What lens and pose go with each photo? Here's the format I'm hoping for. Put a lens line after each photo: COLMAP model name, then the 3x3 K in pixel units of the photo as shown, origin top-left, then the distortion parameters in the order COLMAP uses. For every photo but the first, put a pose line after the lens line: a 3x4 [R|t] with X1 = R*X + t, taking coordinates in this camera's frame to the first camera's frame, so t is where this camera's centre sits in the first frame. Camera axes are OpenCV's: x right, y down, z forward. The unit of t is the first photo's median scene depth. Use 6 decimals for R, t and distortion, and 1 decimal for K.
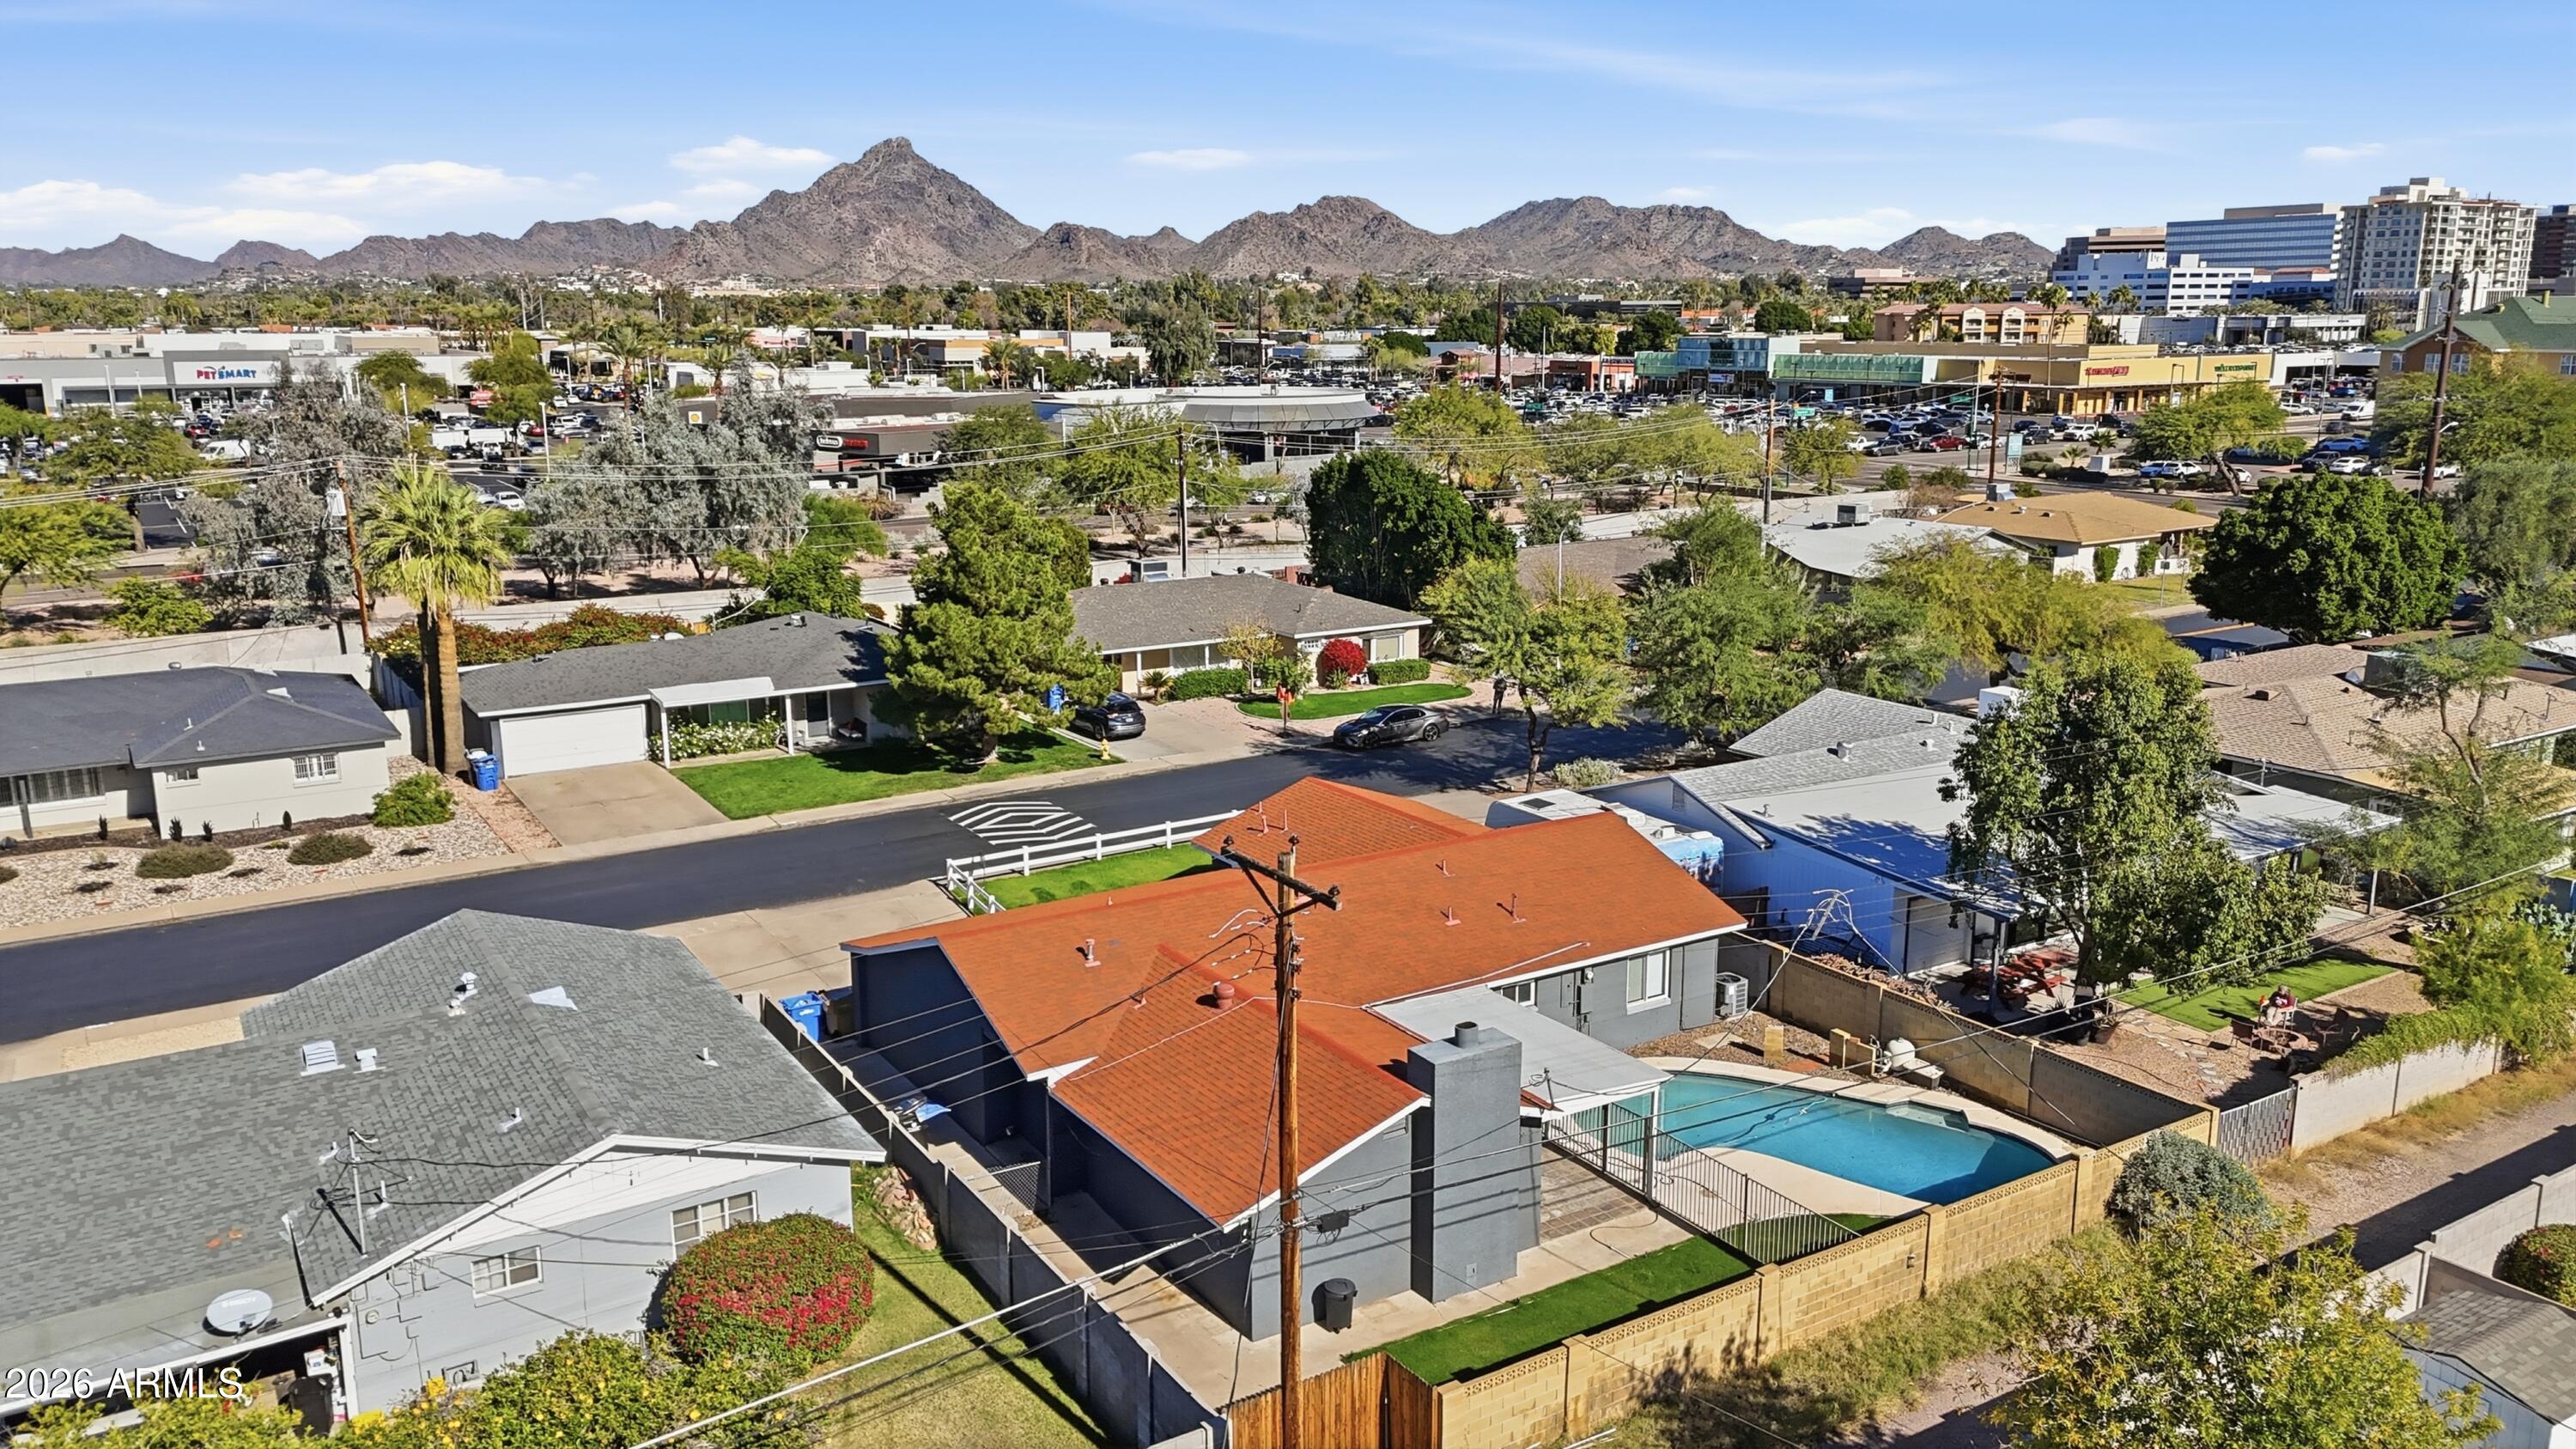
lens RADIAL K [[1906.6, 0, 1288.0], [0, 1906.6, 724.5], [0, 0, 1]] dist [0.040118, 0.001600]
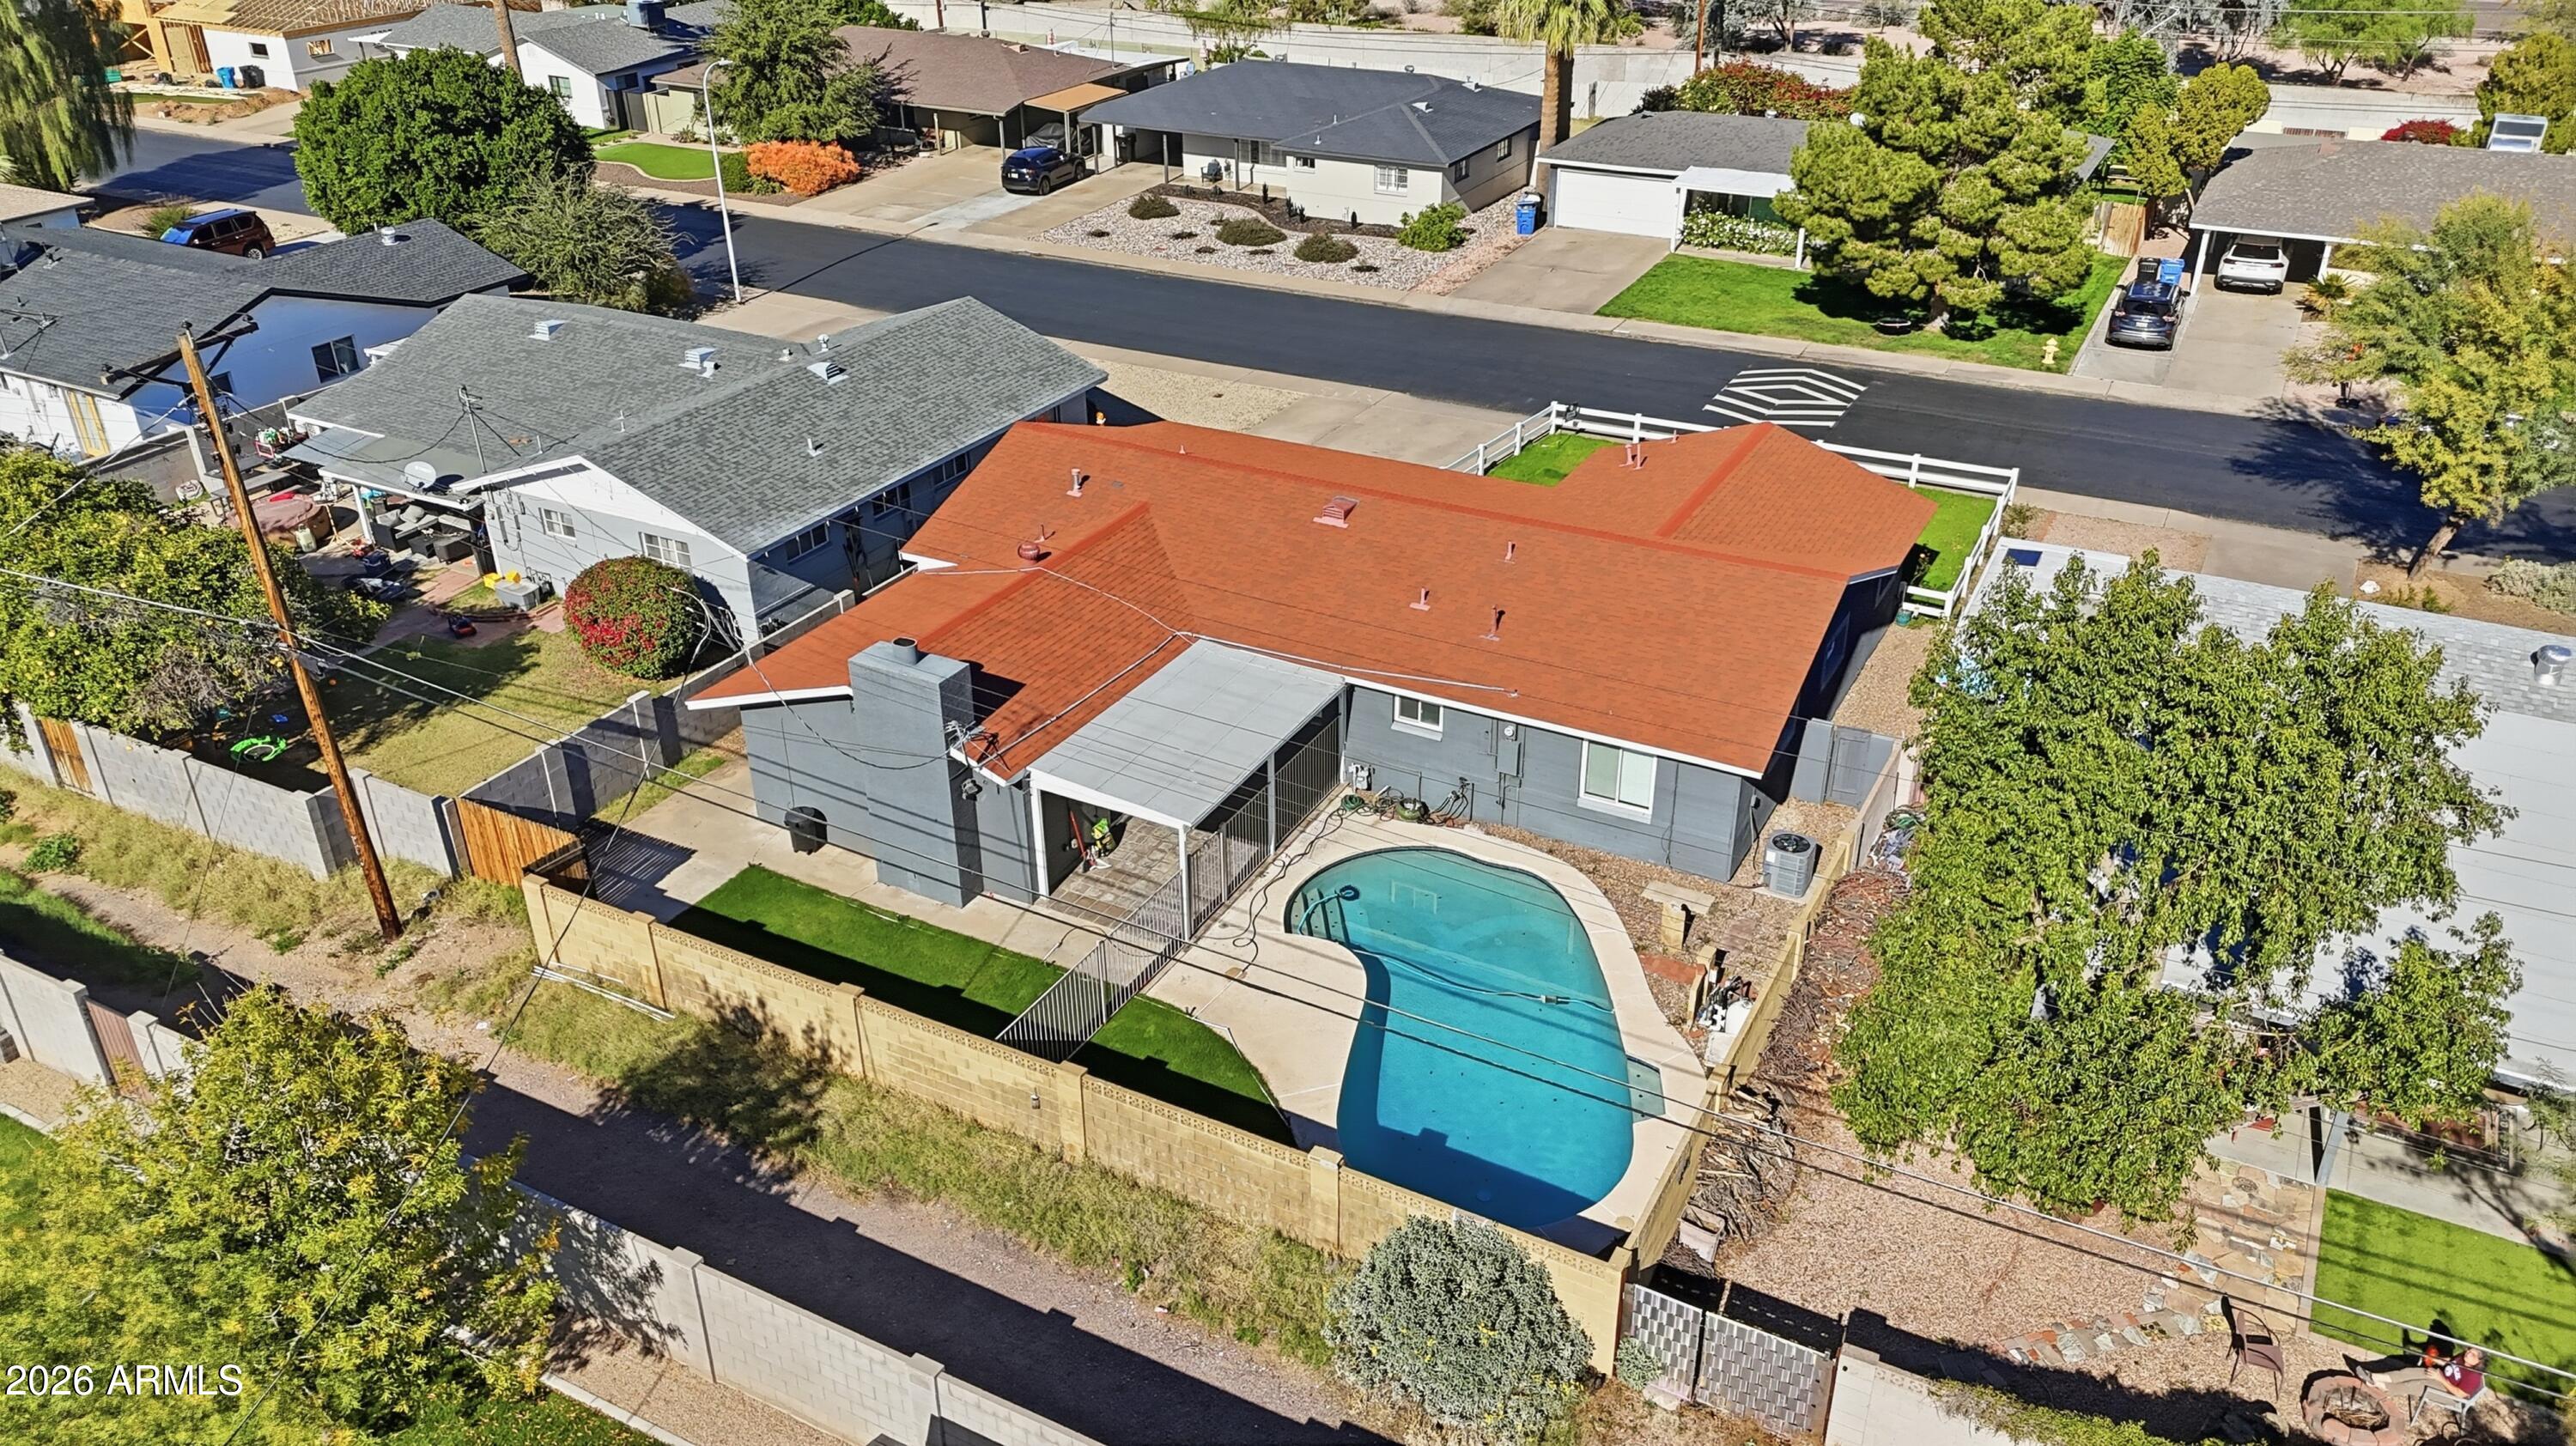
lens RADIAL K [[1906.3, 0, 1288.0], [0, 1906.3, 723.0], [0, 0, 1]] dist [0.040118, 0.001600]
pose [[0.497594, 0.419420, -0.759267, 0.570731], [-0.189763, 0.906760, 0.376532, -0.123403], [0.846398, -0.043279, 0.530789, 0.399695]]
